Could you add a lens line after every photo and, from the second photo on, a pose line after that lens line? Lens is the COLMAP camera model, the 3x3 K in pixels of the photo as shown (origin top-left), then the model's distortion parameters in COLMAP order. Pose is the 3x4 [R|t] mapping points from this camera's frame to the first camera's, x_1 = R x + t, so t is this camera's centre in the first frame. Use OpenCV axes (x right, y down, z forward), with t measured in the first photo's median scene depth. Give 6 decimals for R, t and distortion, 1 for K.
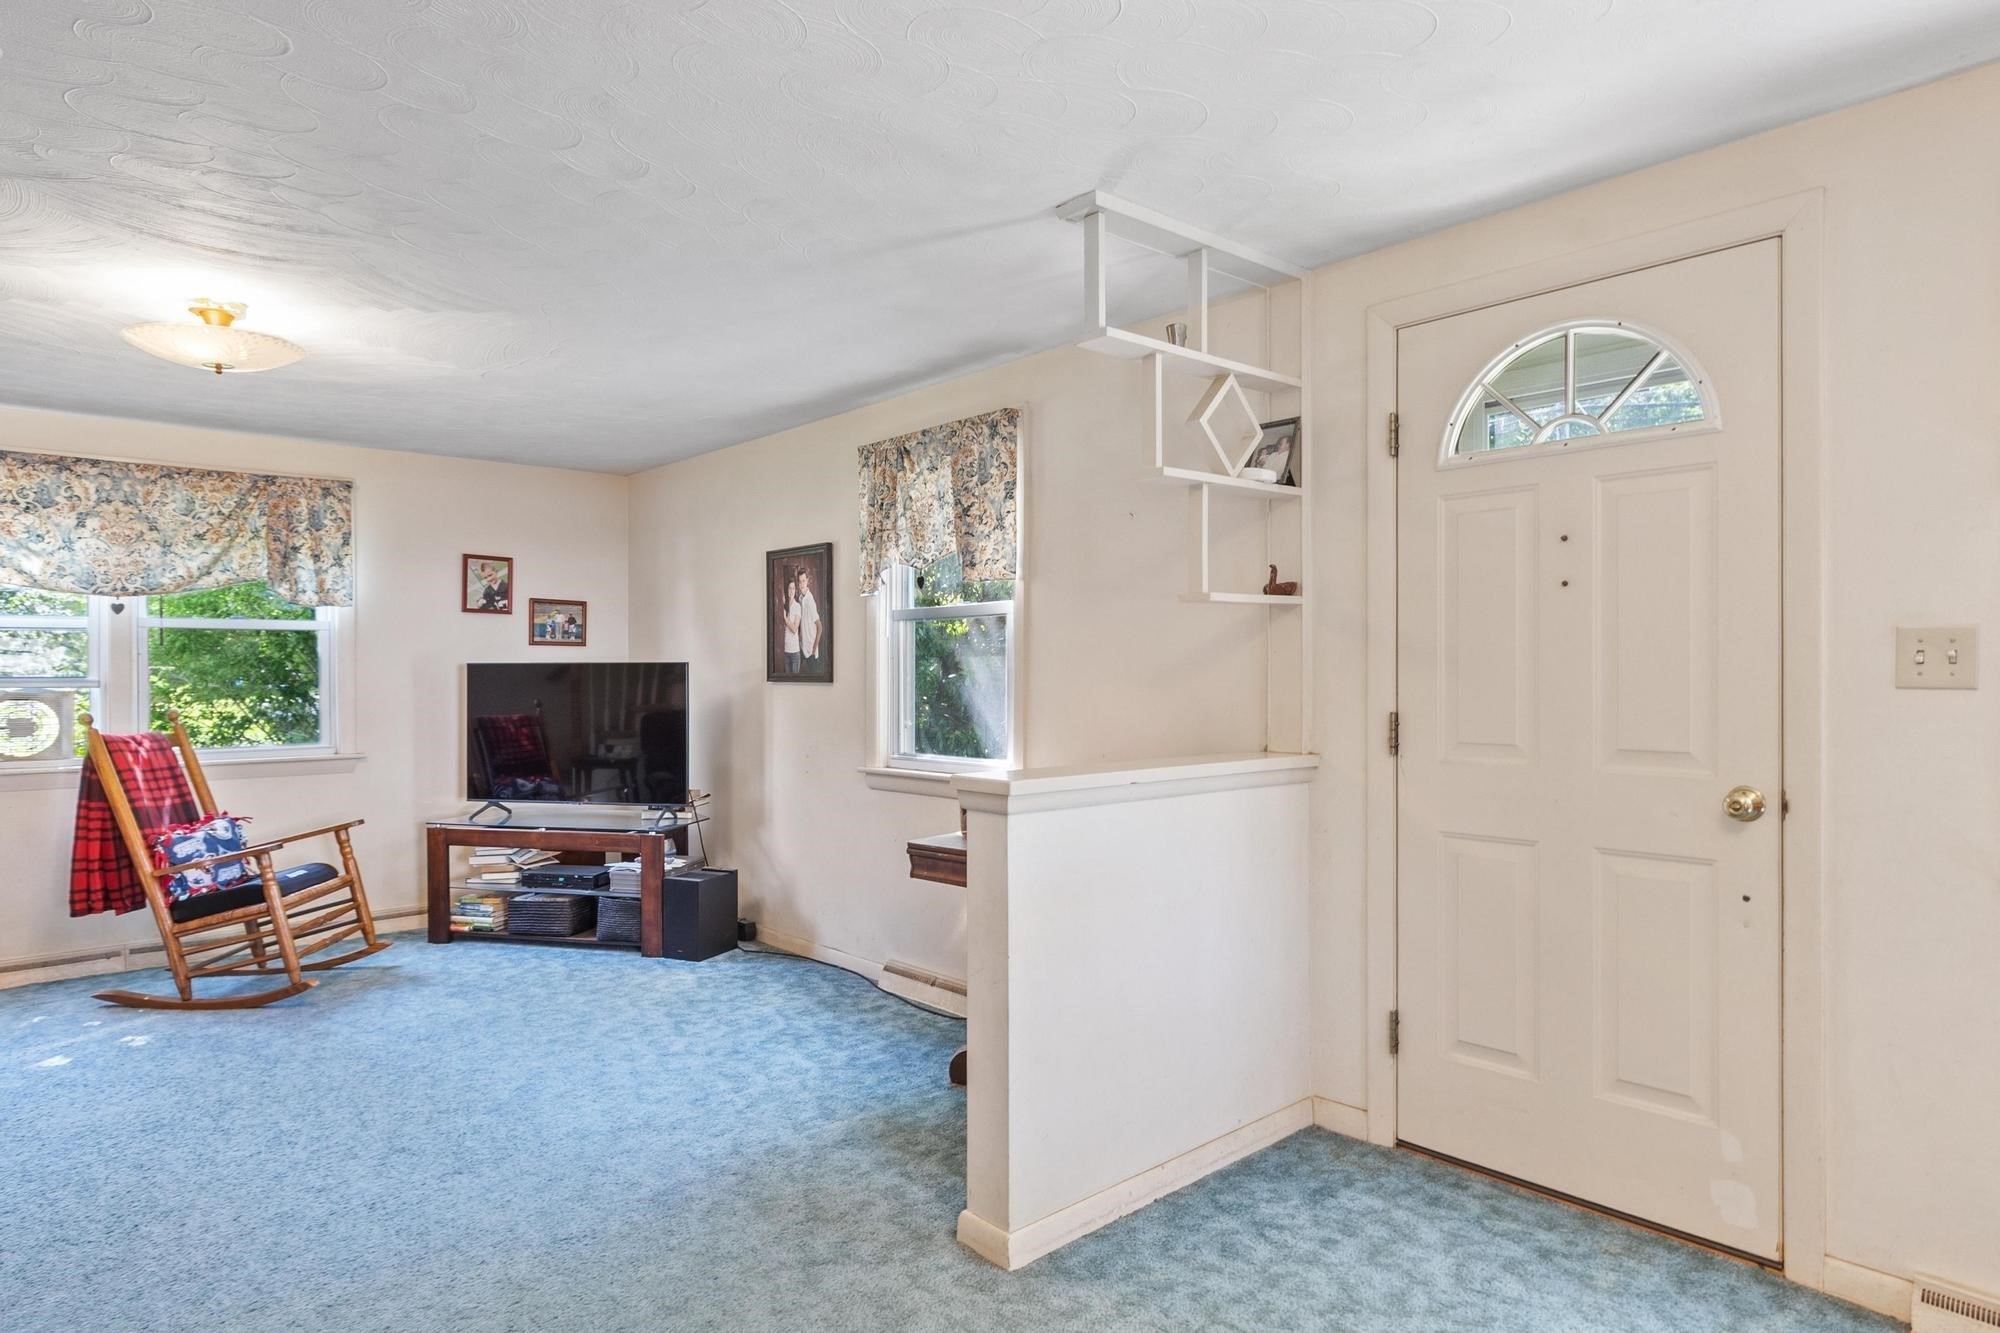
lens RADIAL K [[1109.9, 0, 1000.1], [0, 1109.9, 676.0], [0, 0, 1]] dist [0.002520, -0.002816]
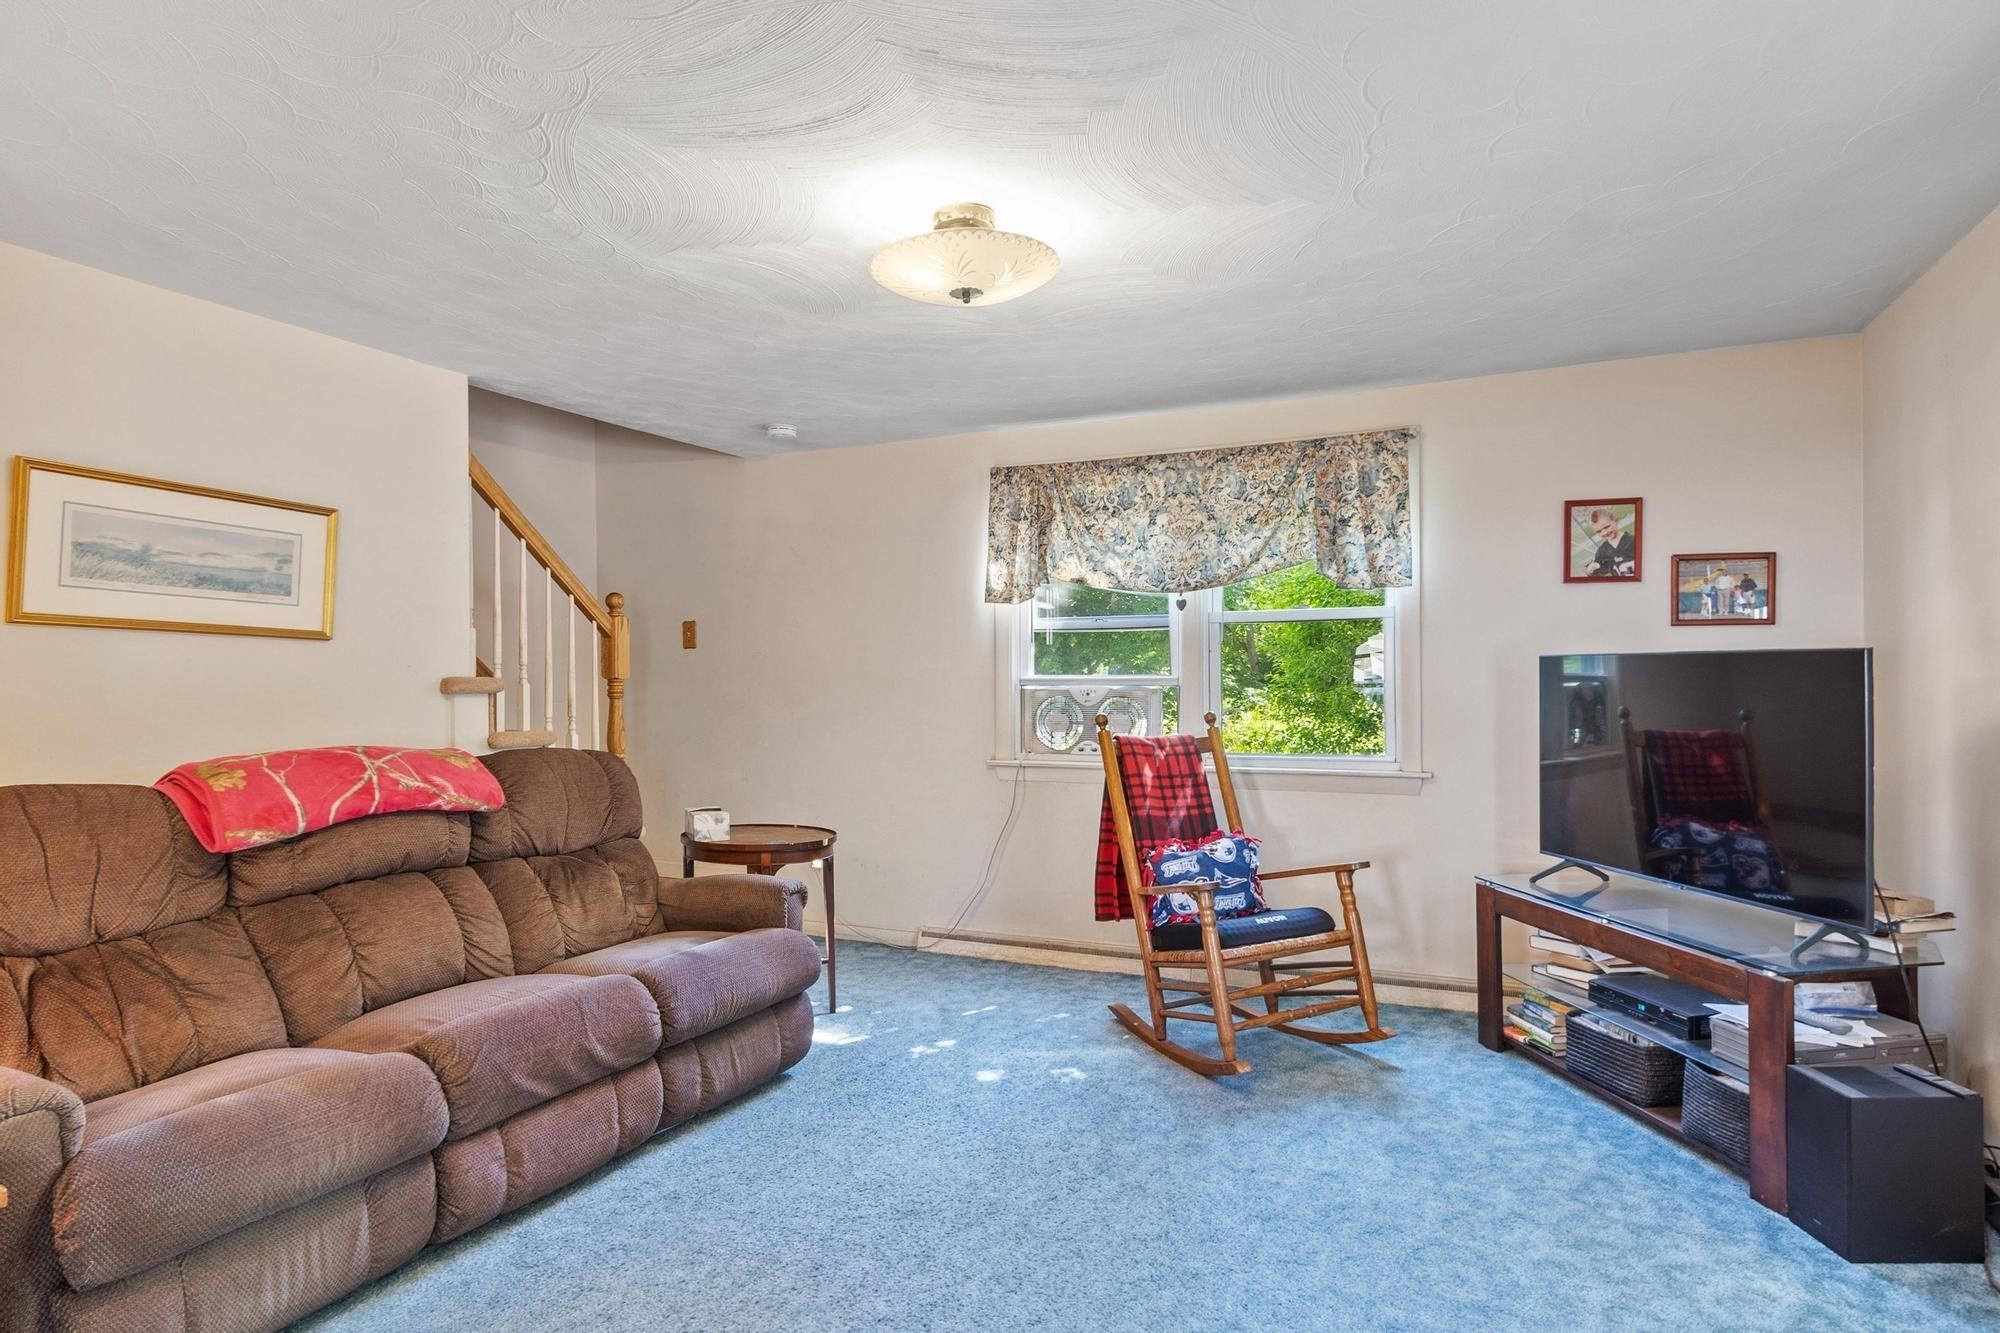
lens RADIAL K [[1109.9, 0, 982.4], [0, 1109.9, 670.1], [0, 0, 1]] dist [0.002520, -0.002816]
pose [[0.395704, -0.002208, -0.918376, 0.024787], [0.003791, 0.999993, -0.000770, -0.003501], [0.918370, -0.003177, 0.395709, 0.453992]]
